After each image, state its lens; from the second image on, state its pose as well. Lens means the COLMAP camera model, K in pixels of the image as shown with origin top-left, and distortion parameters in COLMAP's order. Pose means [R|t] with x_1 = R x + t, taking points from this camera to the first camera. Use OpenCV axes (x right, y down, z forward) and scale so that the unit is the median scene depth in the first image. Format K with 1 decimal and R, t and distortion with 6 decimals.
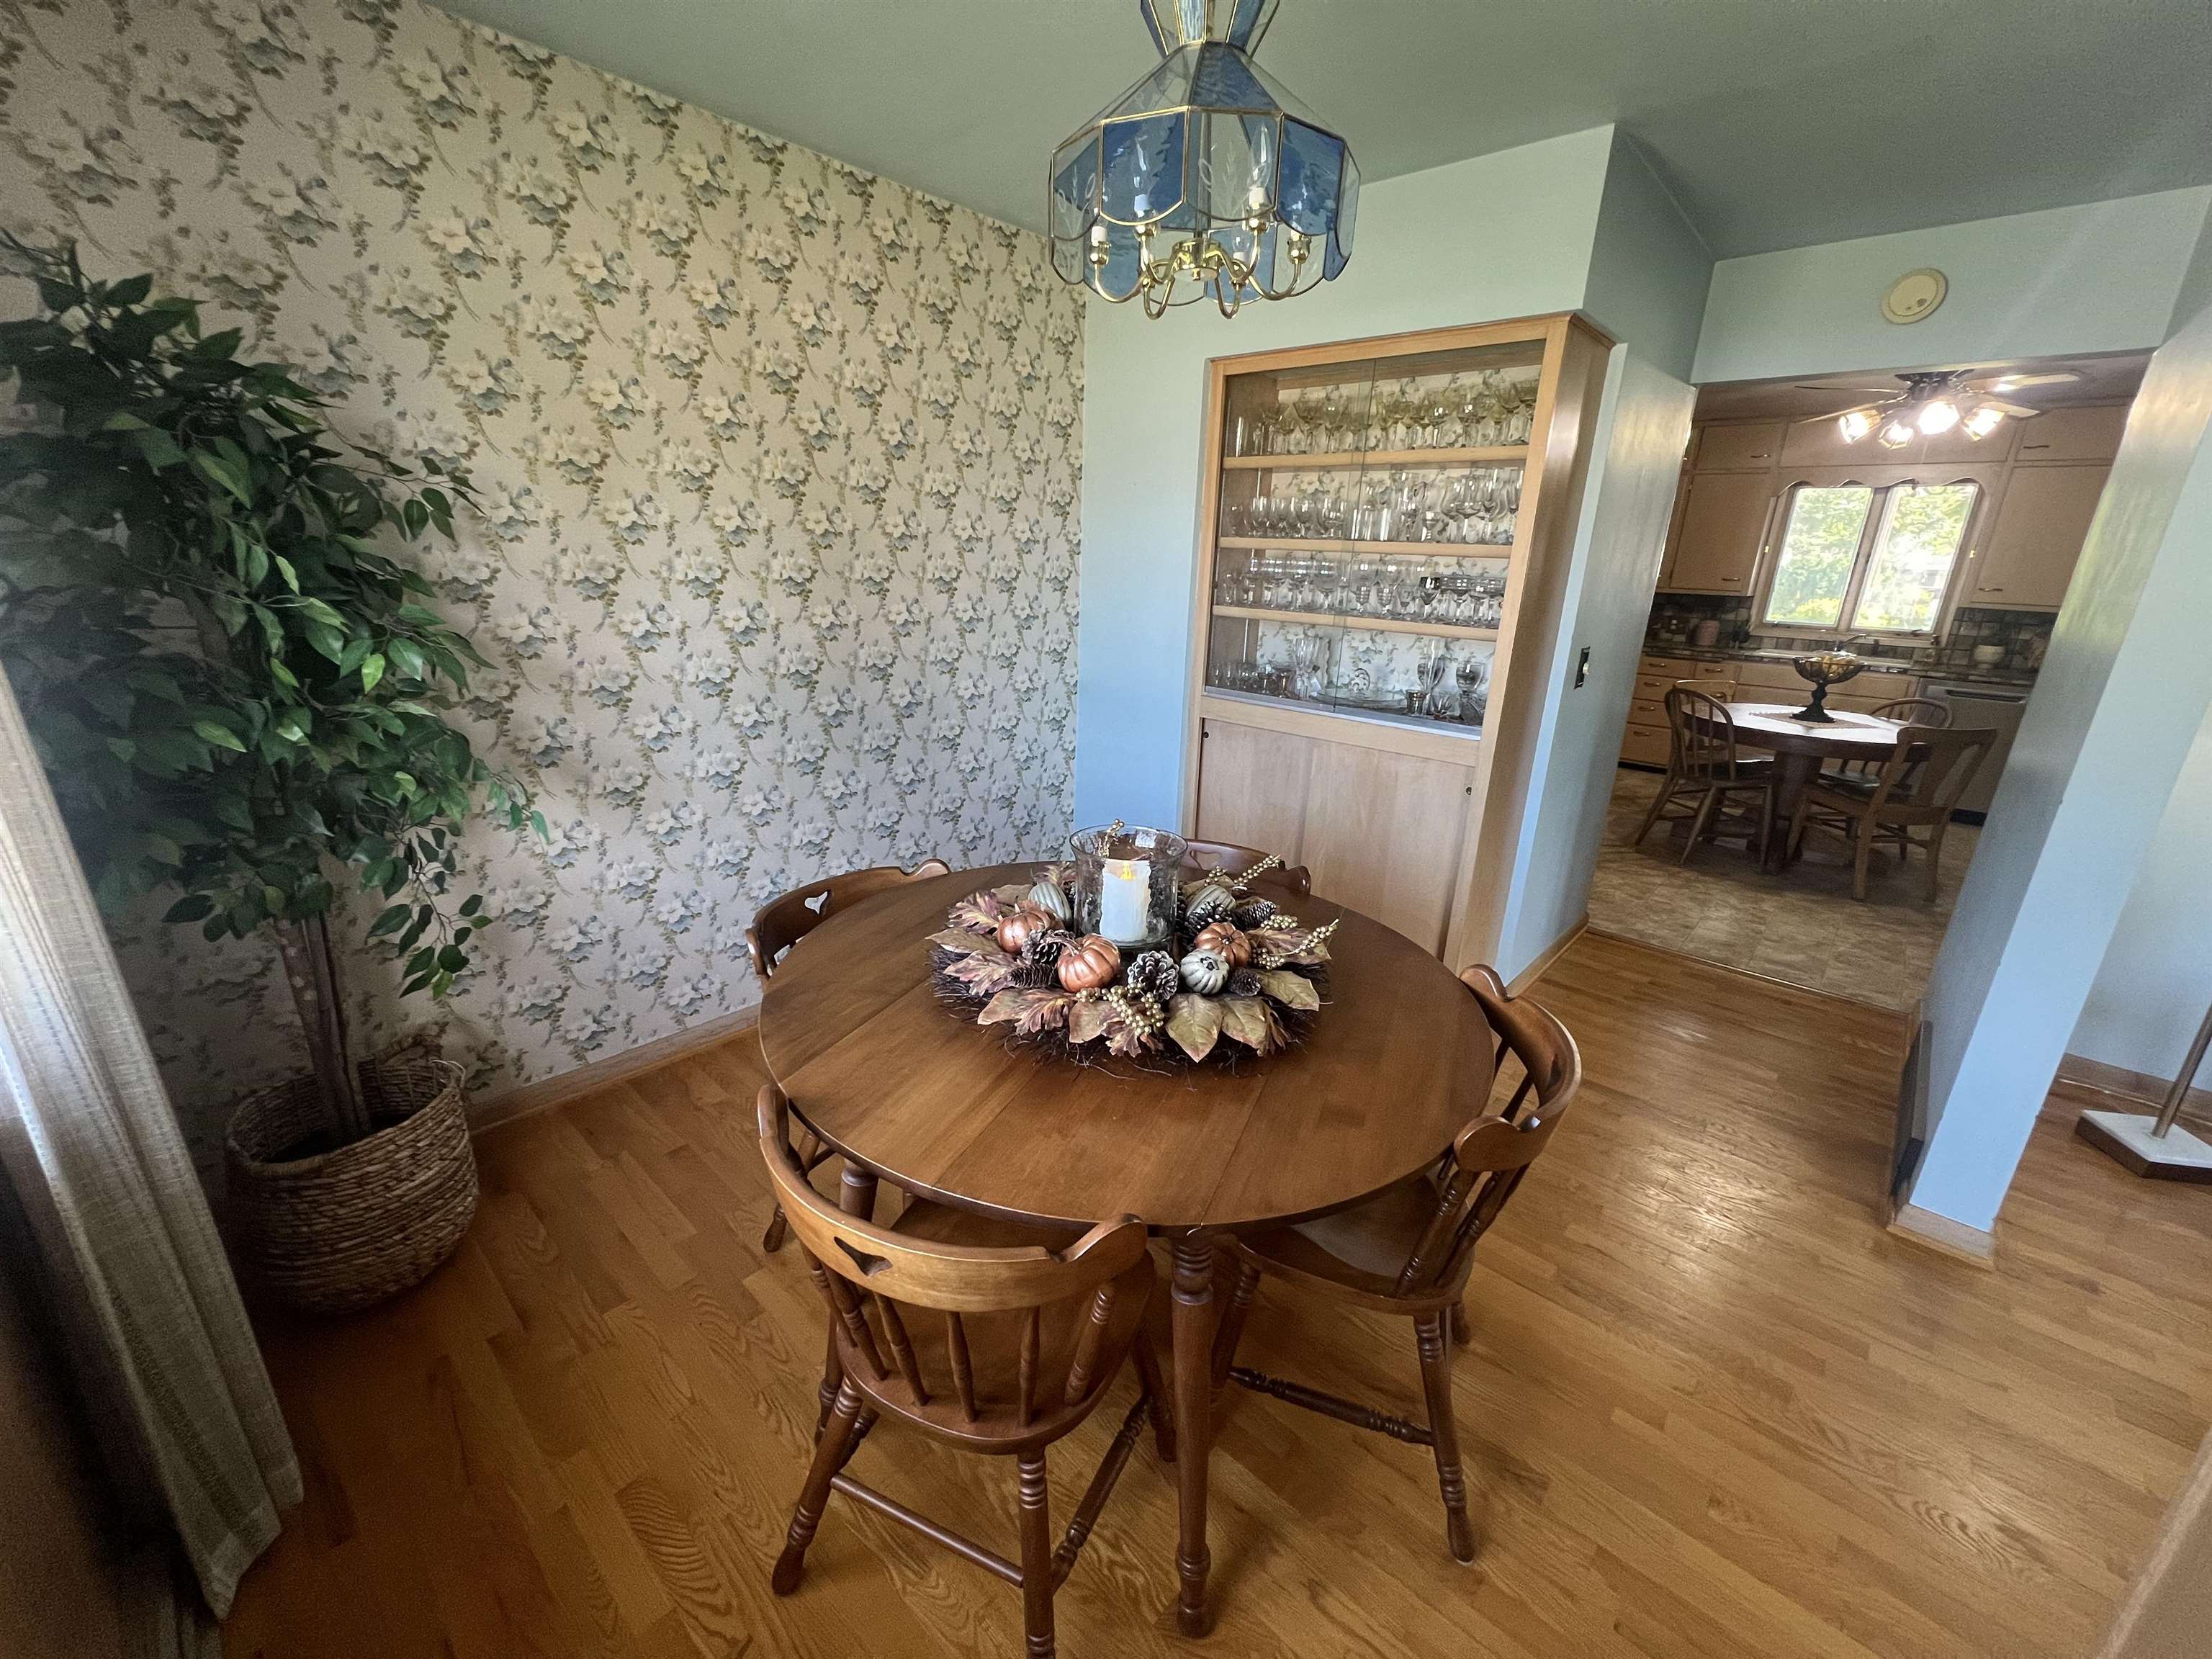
lens RADIAL K [[888.4, 0, 1088.3], [0, 888.4, 832.4], [0, 0, 1]] dist [-0.000352, 0.000585]
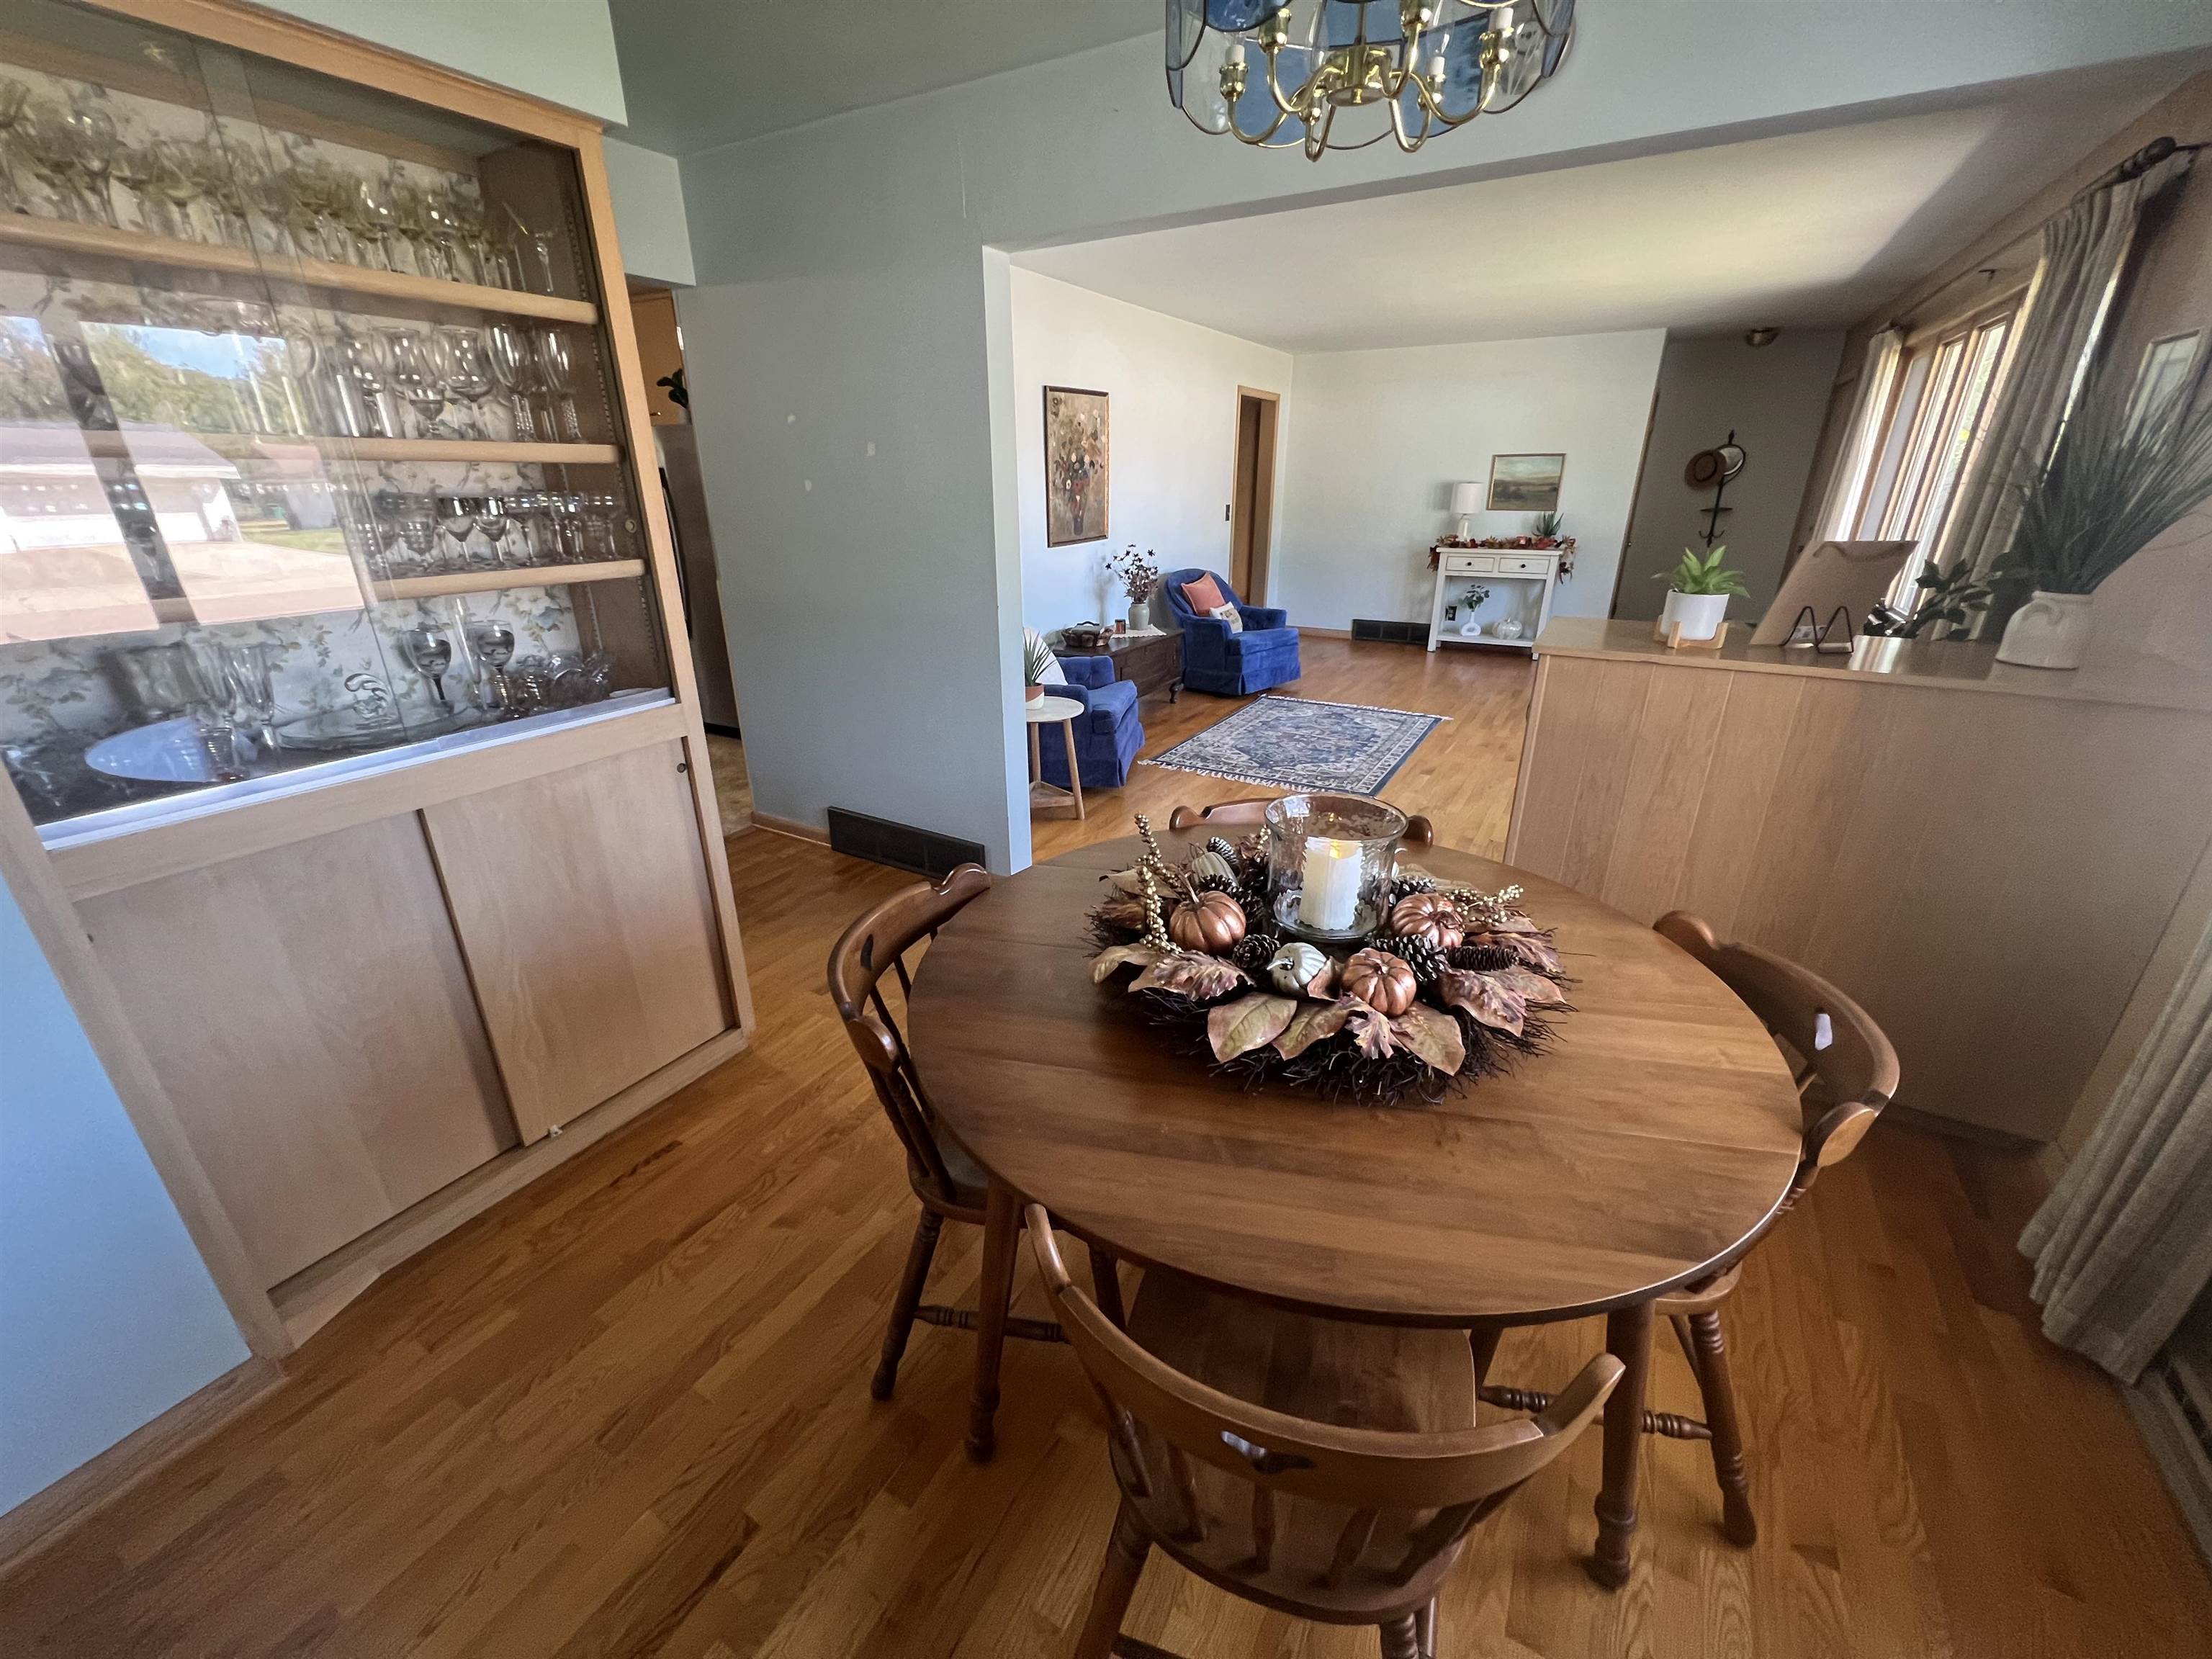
lens RADIAL K [[888.4, 0, 1108.5], [0, 888.4, 832.5], [0, 0, 1]] dist [-0.000352, 0.000585]
pose [[-0.221976, -0.402924, 0.887907, -0.435249], [0.292419, 0.841200, 0.454833, -0.278905], [-0.930171, 0.360603, -0.068904, 0.814985]]
